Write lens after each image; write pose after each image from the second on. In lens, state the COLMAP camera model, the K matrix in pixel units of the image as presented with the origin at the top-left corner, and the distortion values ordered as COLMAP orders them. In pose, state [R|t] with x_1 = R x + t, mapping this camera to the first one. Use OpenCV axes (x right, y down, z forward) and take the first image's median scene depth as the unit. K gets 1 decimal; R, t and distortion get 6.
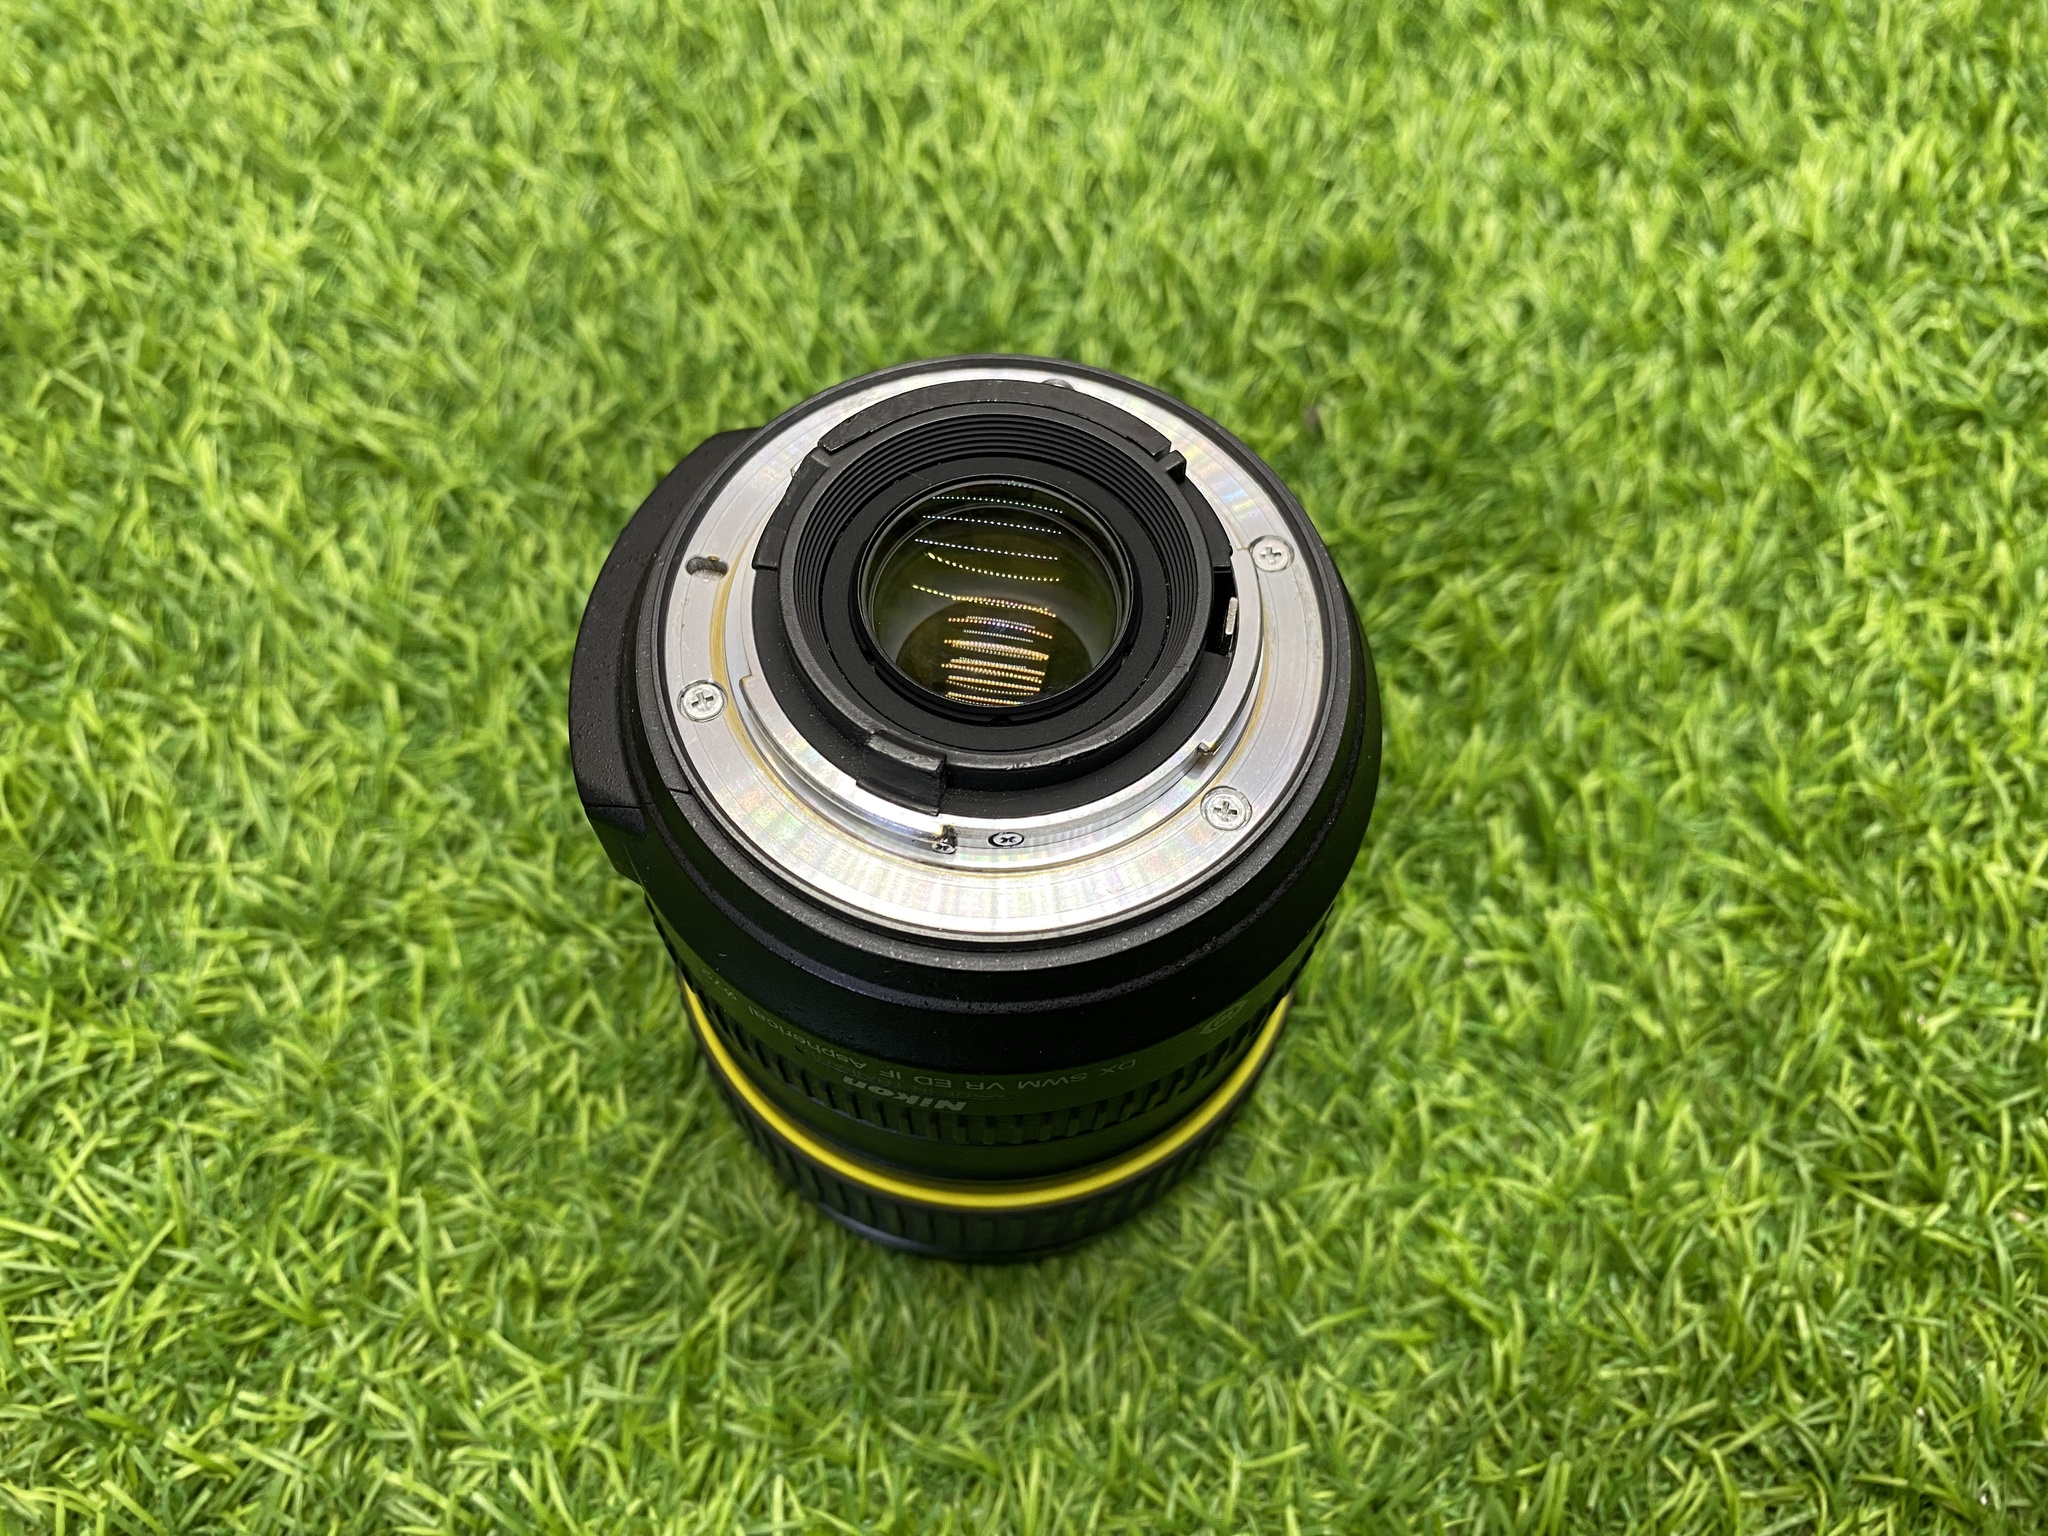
lens RADIAL K [[1575.8, 0, 1009.7], [0, 1575.8, 759.1], [0, 0, 1]] dist [-0.036695, 0.021324]
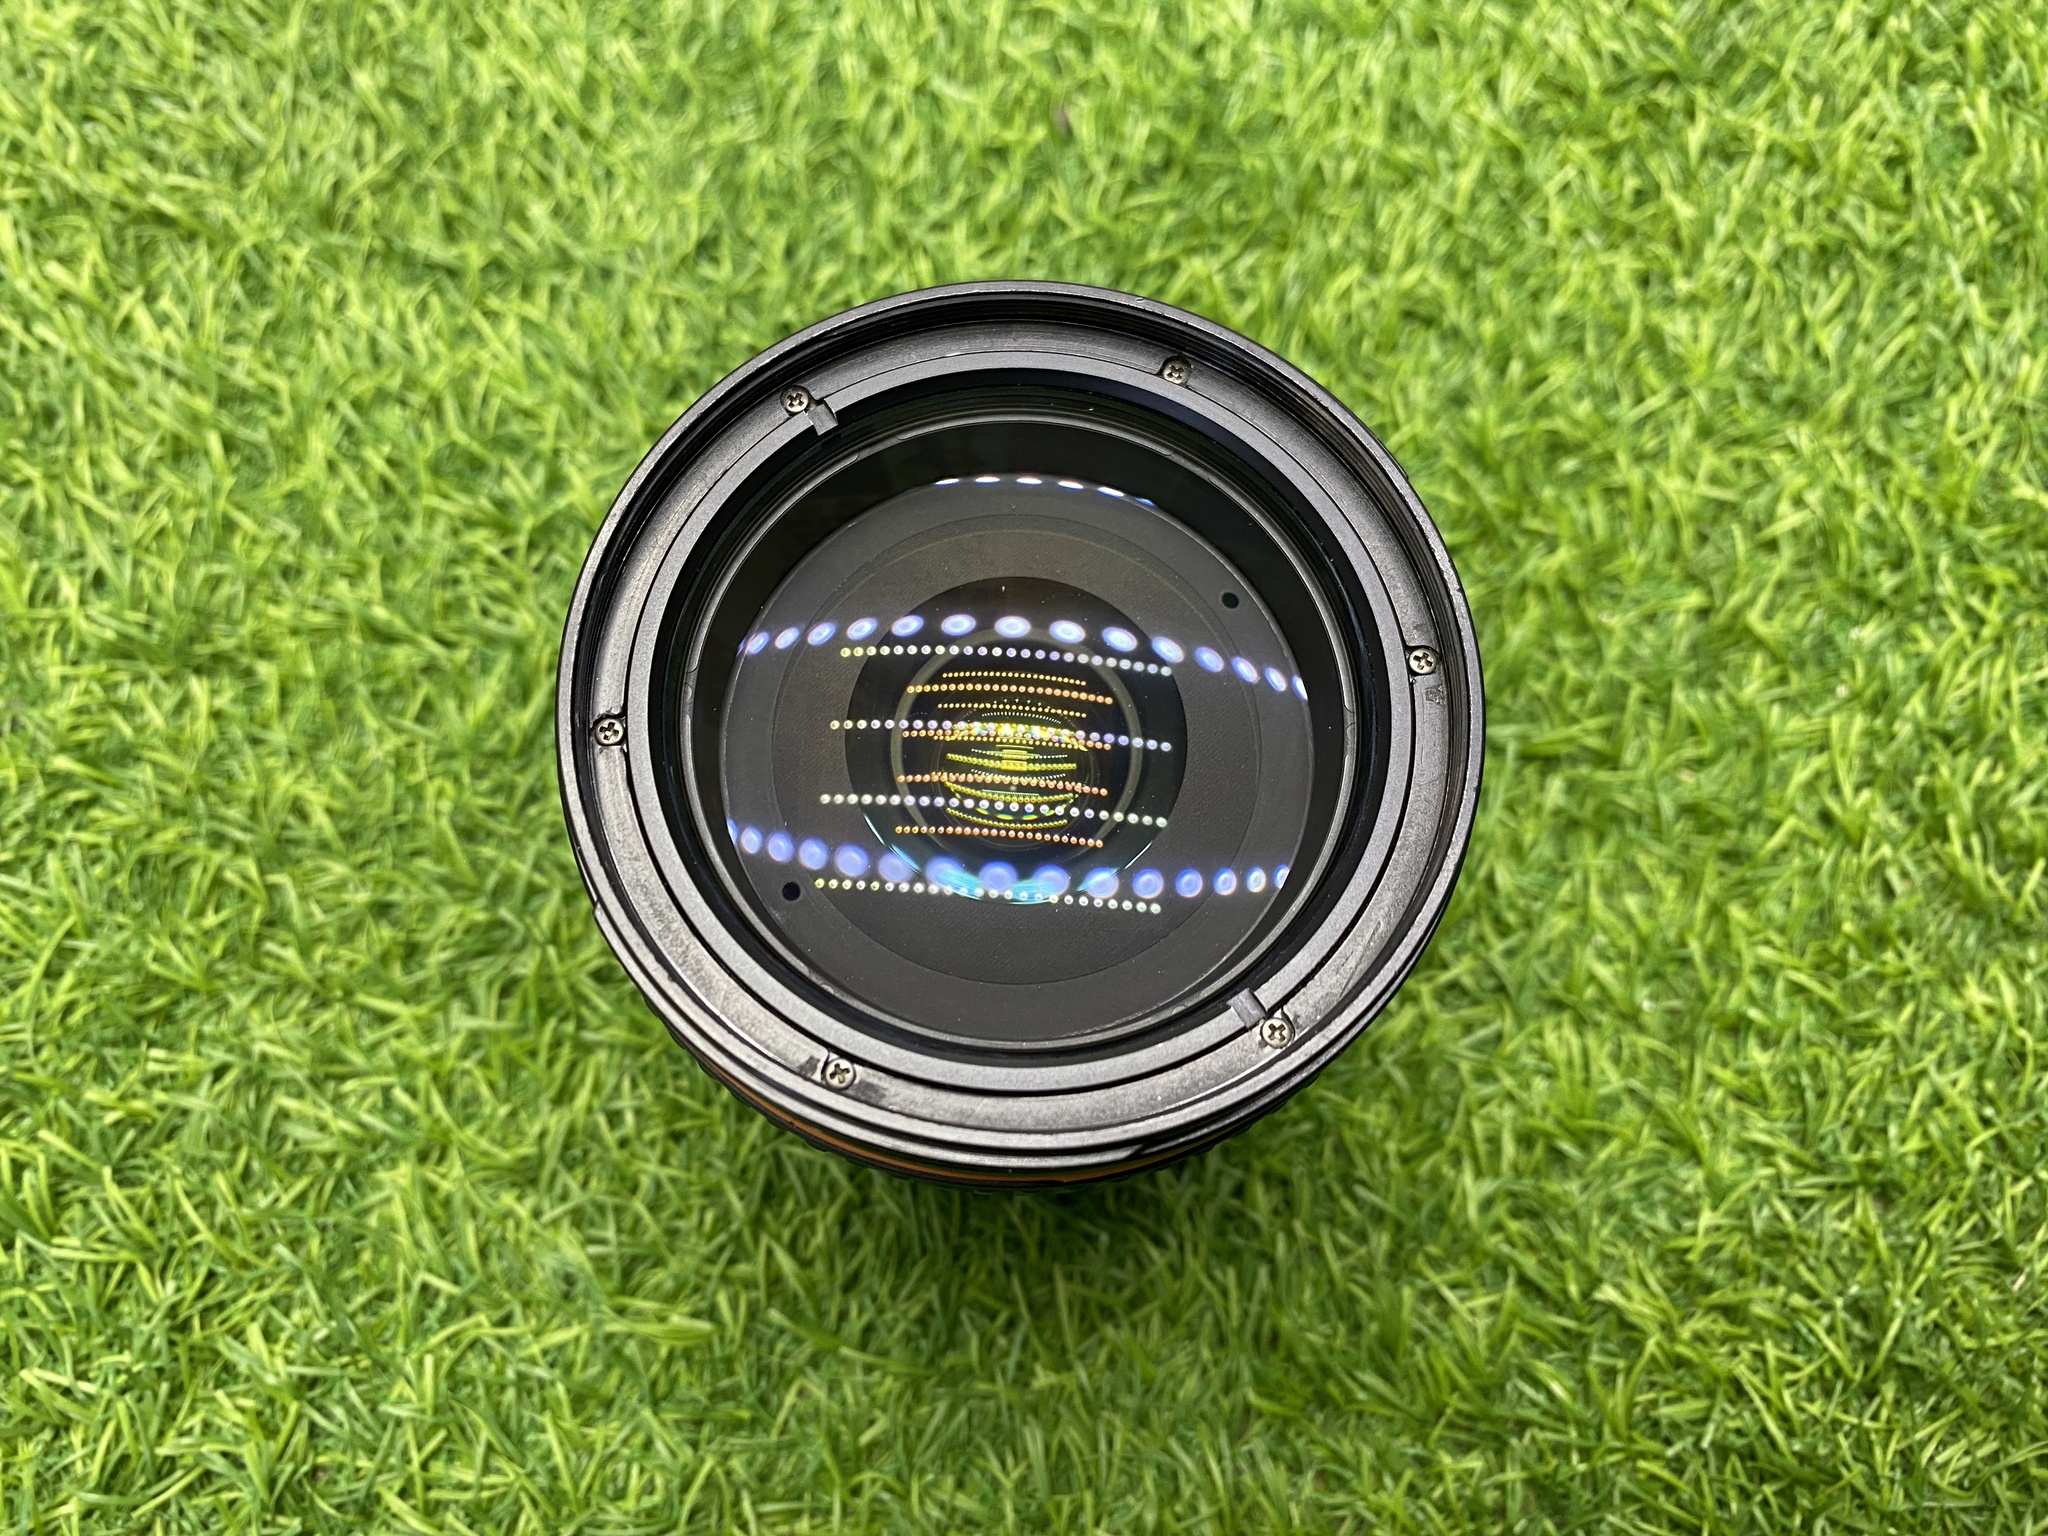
lens RADIAL K [[1575.8, 0, 1014.7], [0, 1575.8, 754.0], [0, 0, 1]] dist [-0.036695, 0.021324]
pose [[0.995530, -0.085198, 0.040753, 0.089502], [0.079156, 0.988081, 0.132023, 0.071896], [-0.051515, -0.128207, 0.990409, -0.115067]]
